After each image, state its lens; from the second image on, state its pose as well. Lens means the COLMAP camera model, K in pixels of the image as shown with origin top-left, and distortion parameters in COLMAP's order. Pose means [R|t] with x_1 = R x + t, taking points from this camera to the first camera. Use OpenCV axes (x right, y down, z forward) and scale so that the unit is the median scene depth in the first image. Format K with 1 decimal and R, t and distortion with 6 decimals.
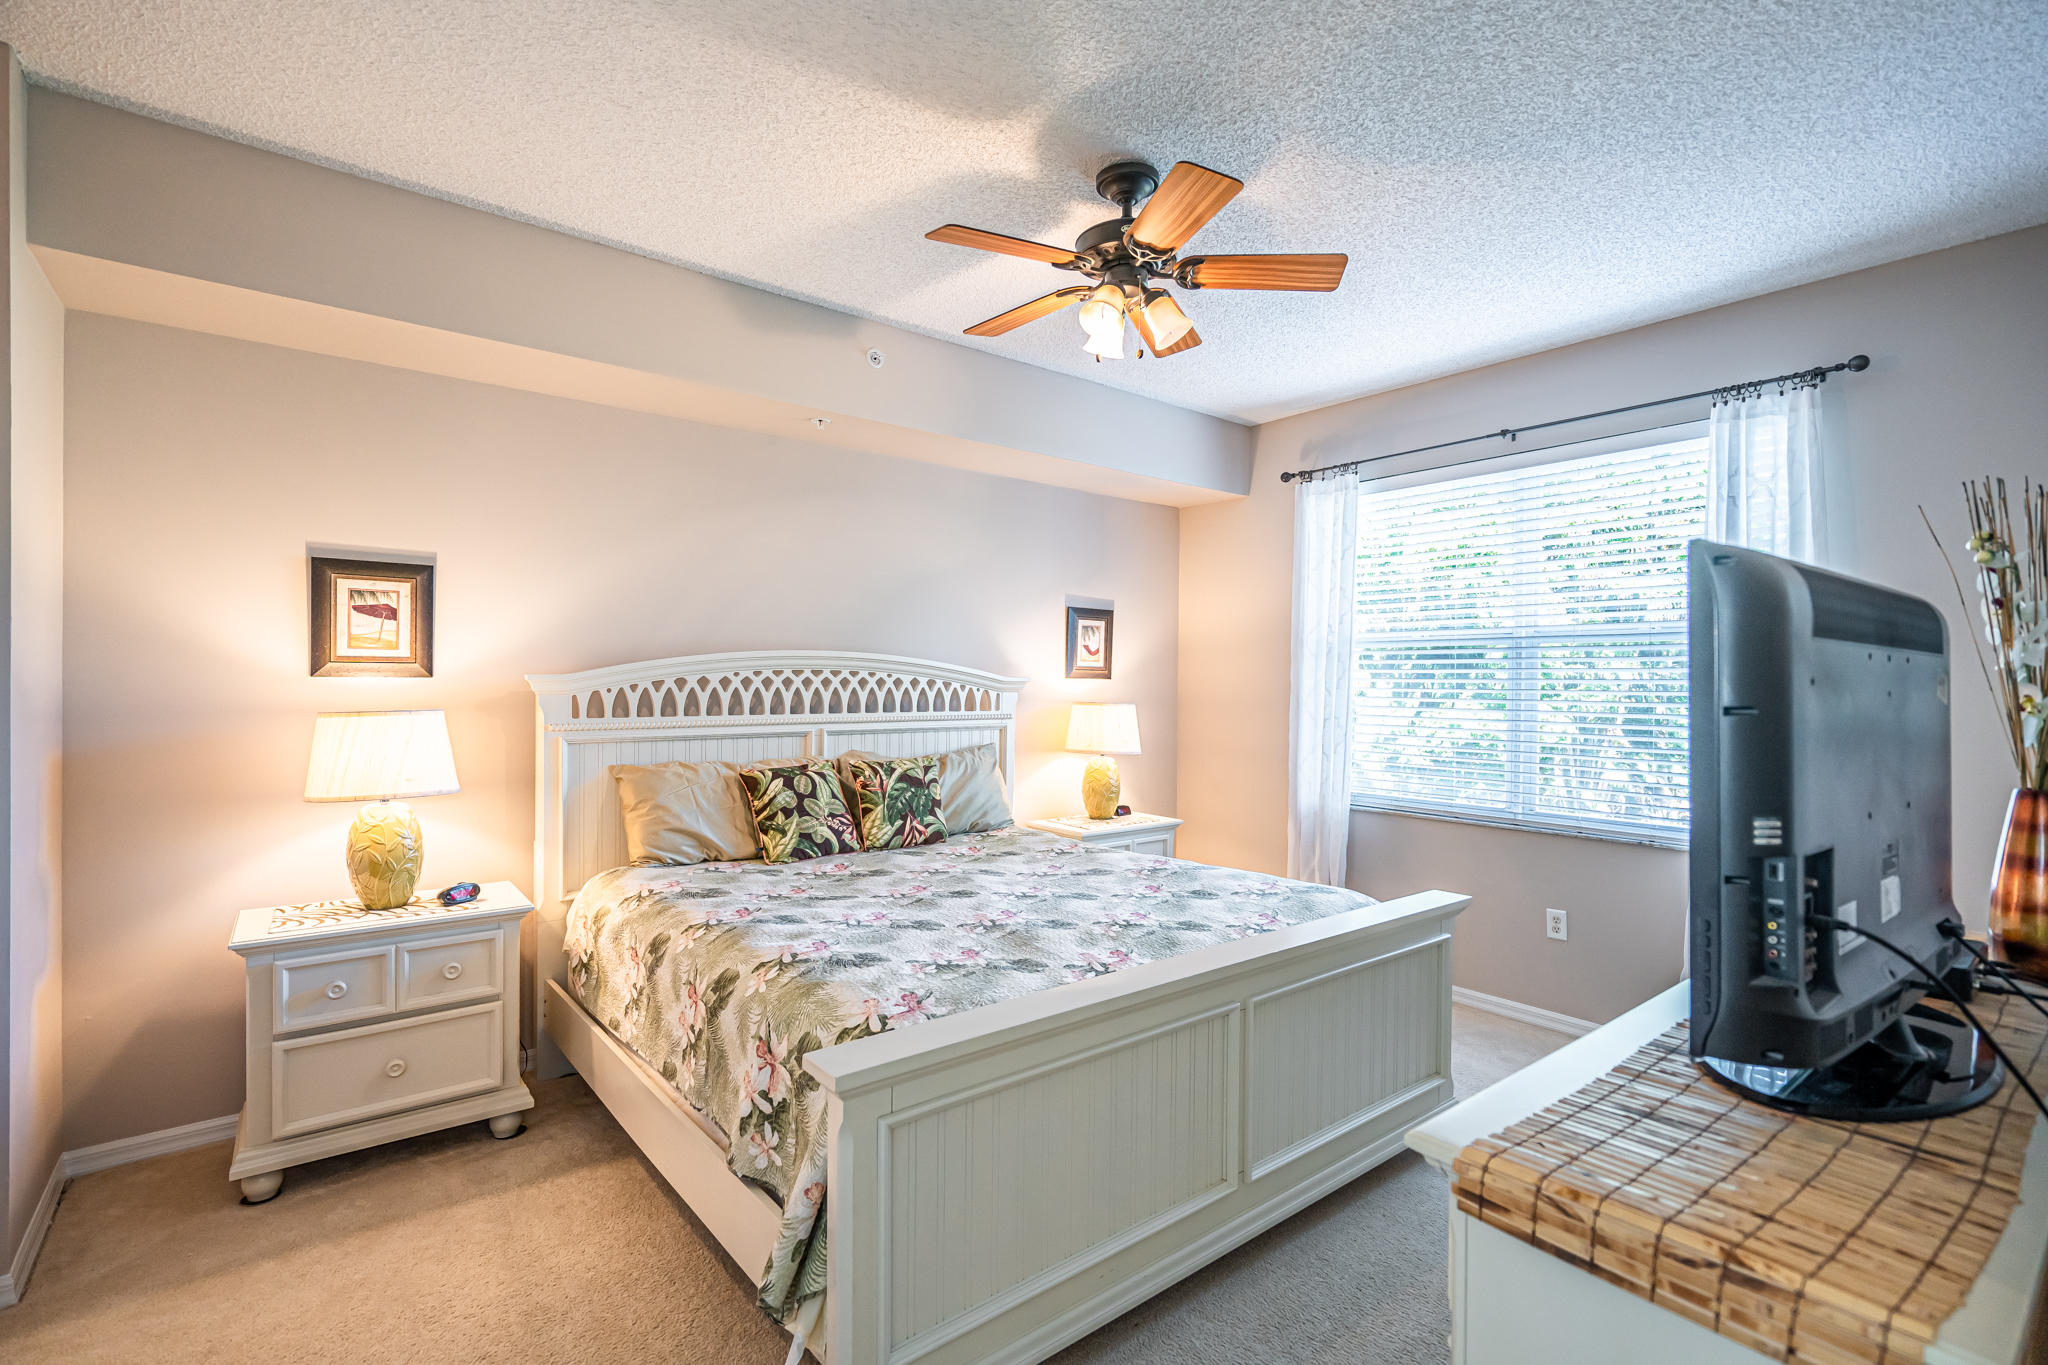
lens RADIAL K [[939.4, 0, 1016.8], [0, 939.4, 687.3], [0, 0, 1]] dist [-0.001280, 0.001362]
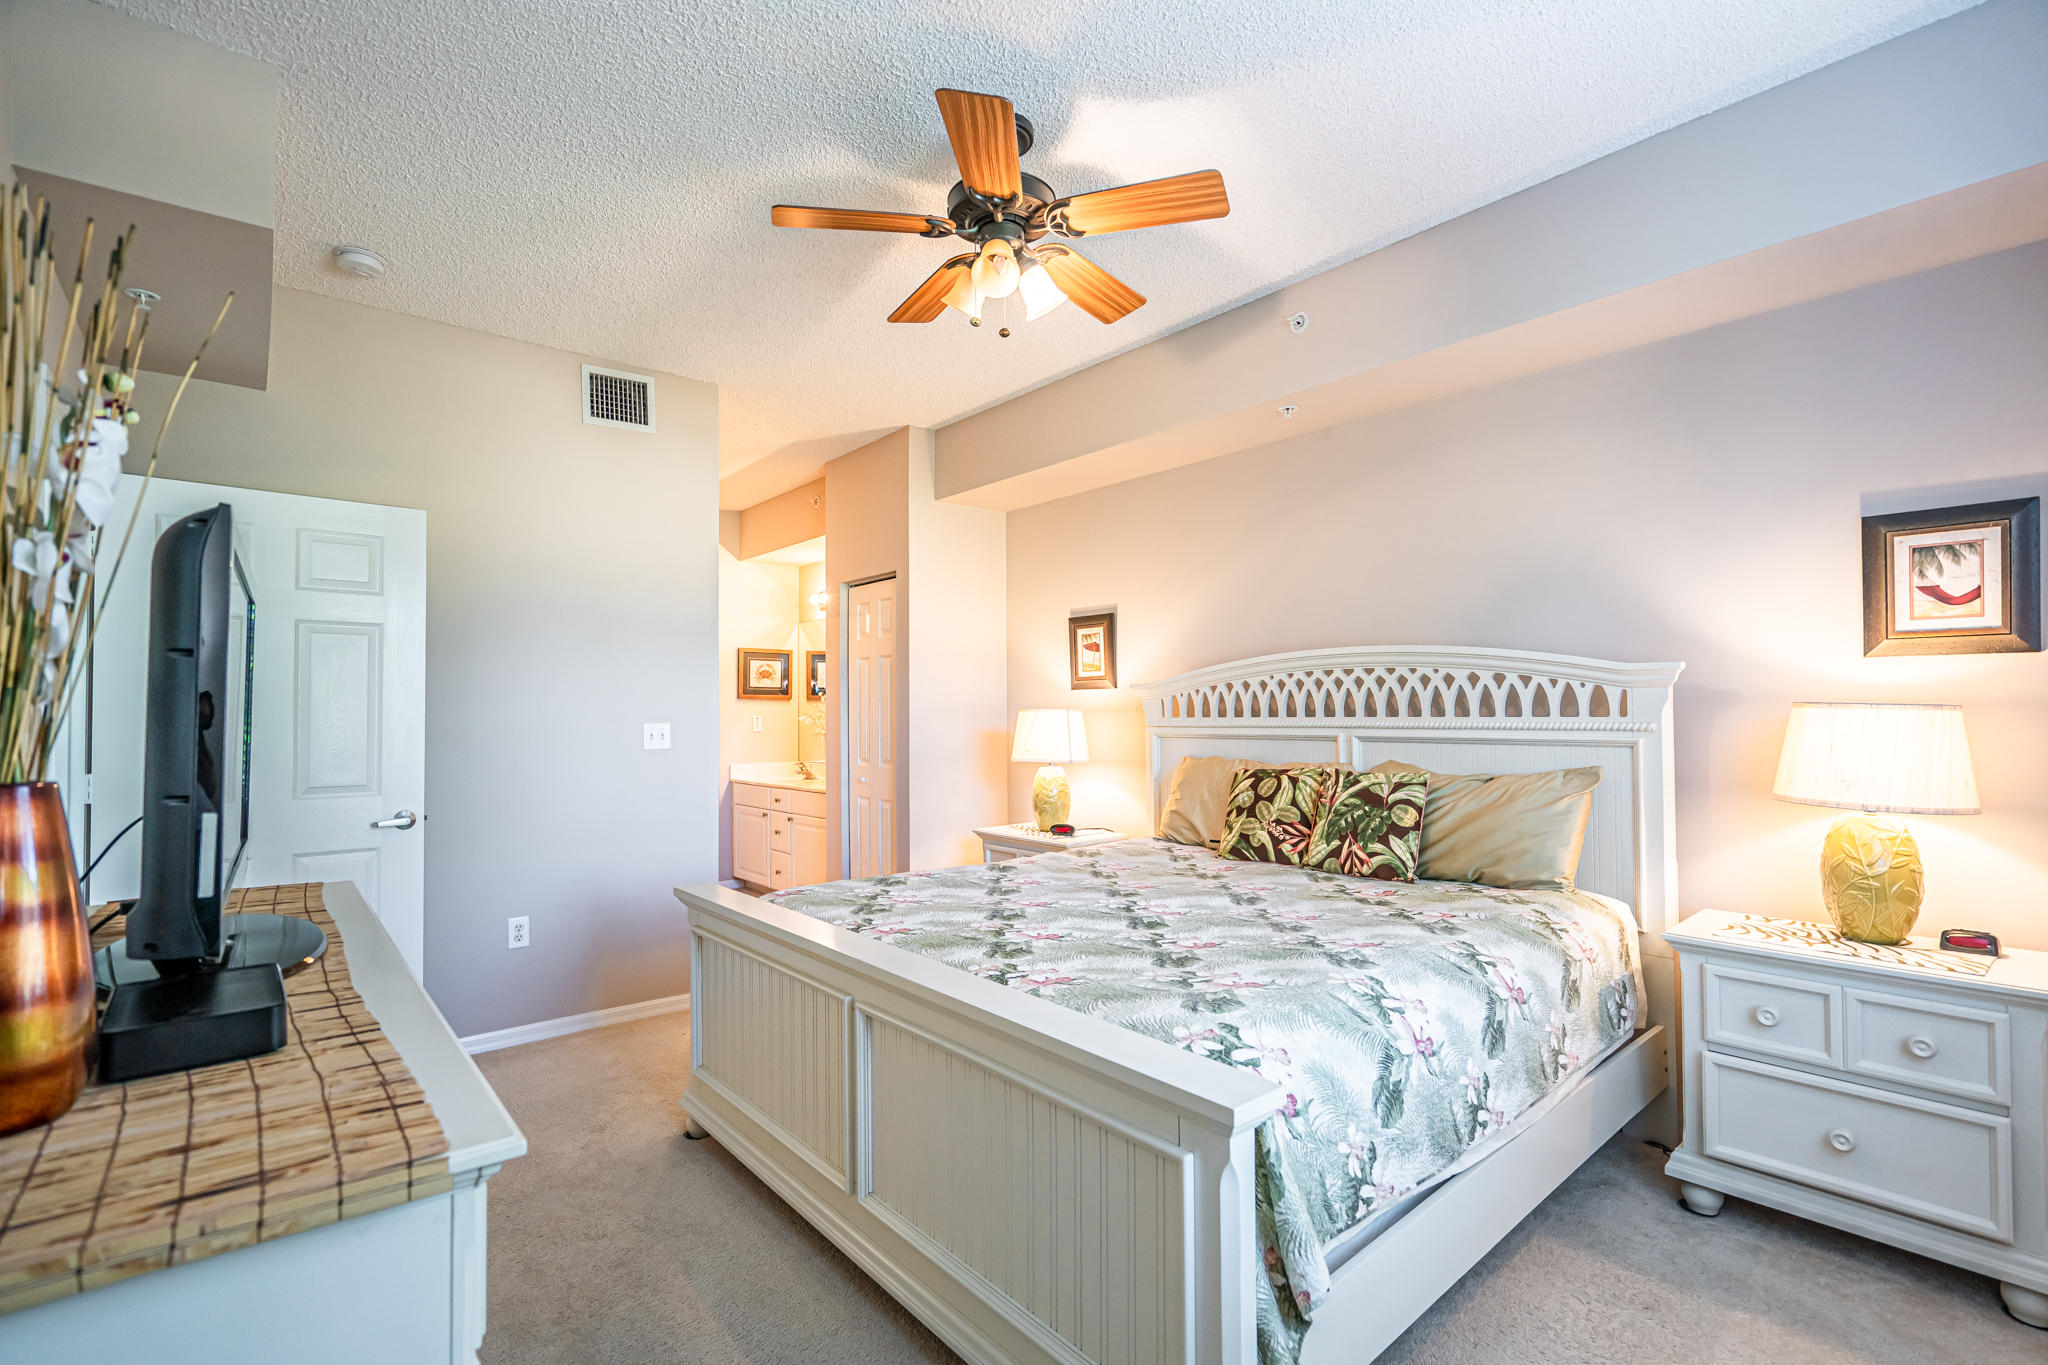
lens RADIAL K [[939.4, 0, 1016.8], [0, 939.4, 687.3], [0, 0, 1]] dist [-0.001280, 0.001362]
pose [[0.026001, -0.033583, -0.999098, 0.722835], [0.000162, 0.999436, -0.033590, 0.031339], [0.999662, 0.000711, 0.025992, 0.687754]]
